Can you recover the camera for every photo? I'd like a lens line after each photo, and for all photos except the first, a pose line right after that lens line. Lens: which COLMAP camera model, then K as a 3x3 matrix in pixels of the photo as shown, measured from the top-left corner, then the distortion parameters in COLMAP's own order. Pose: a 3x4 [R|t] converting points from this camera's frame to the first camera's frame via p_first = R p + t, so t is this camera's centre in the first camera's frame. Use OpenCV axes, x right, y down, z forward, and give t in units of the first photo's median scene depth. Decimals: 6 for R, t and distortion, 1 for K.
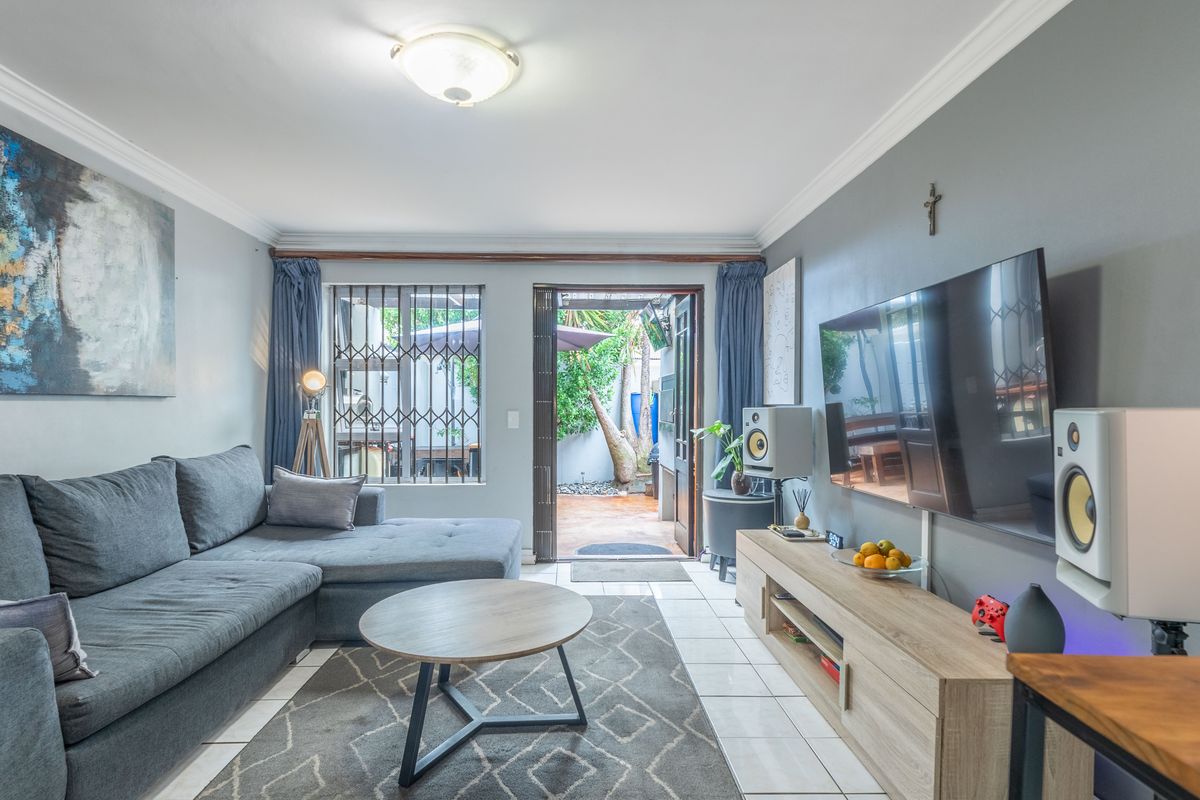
lens RADIAL K [[587.0, 0, 600.0], [0, 587.0, 400.0], [0, 0, 1]] dist [-0.001459, -0.000134]
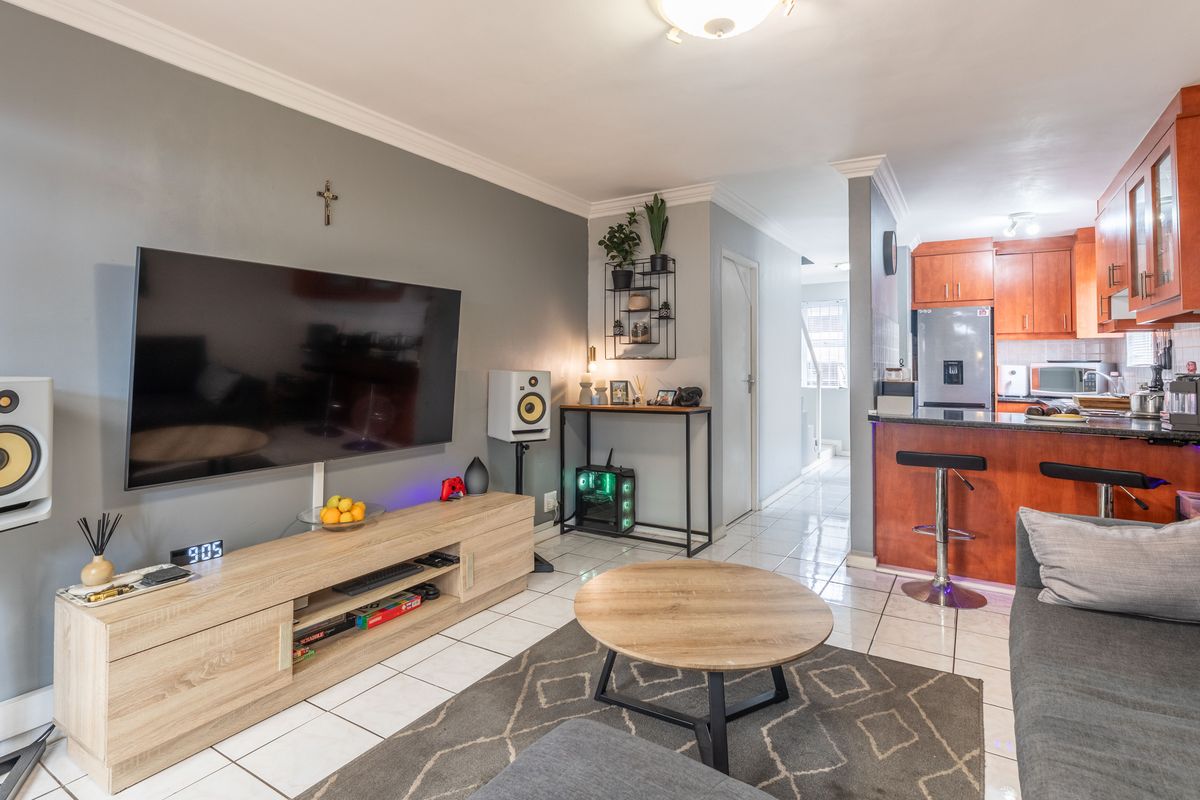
lens RADIAL K [[576.3, 0, 598.2], [0, 576.3, 356.7], [0, 0, 1]] dist [-0.001061, 0.000056]
pose [[-0.807520, 0.020210, 0.589494, -0.291818], [0.003747, 0.999568, -0.029136, 0.009360], [-0.589829, -0.021319, -0.807247, 0.867180]]
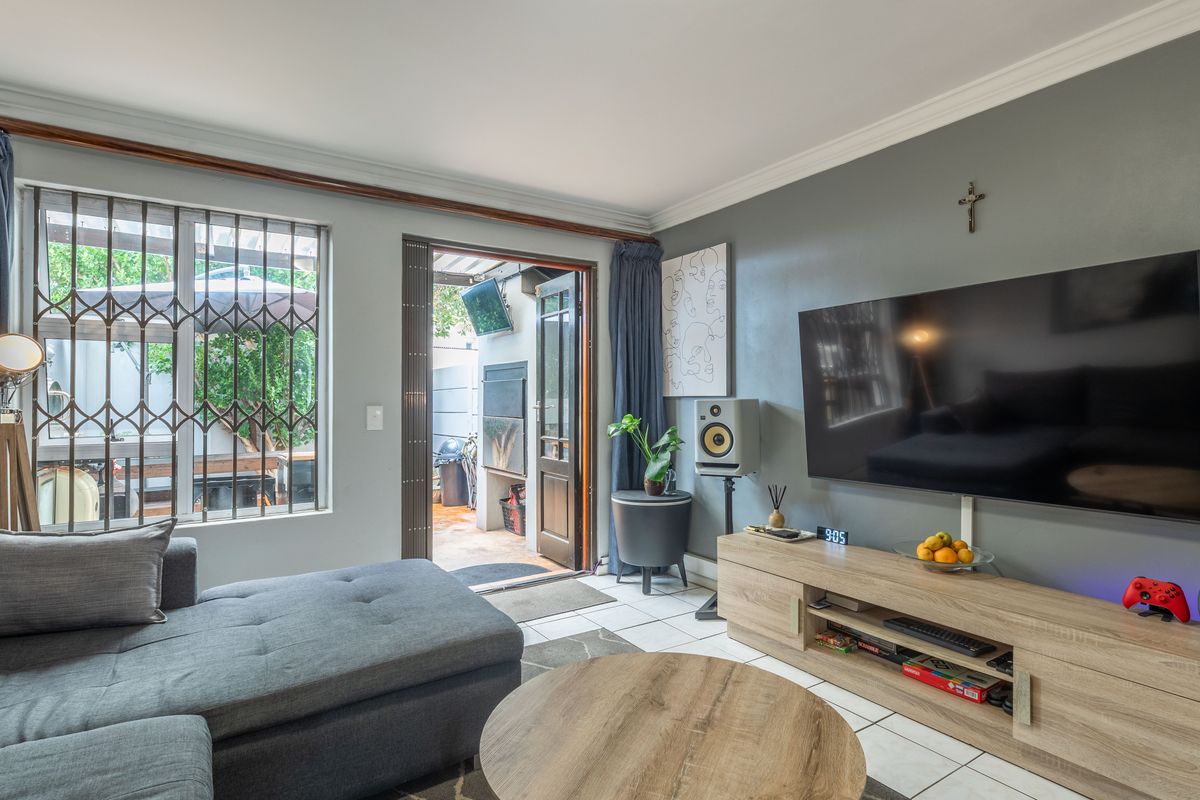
lens RADIAL K [[586.9, 0, 597.6], [0, 586.9, 387.8], [0, 0, 1]] dist [0.000137, -0.000113]
pose [[0.856072, 0.006551, 0.516815, -0.289429], [-0.001424, 0.999946, -0.010317, 0.003366], [-0.516854, 0.008096, 0.856035, 0.246427]]
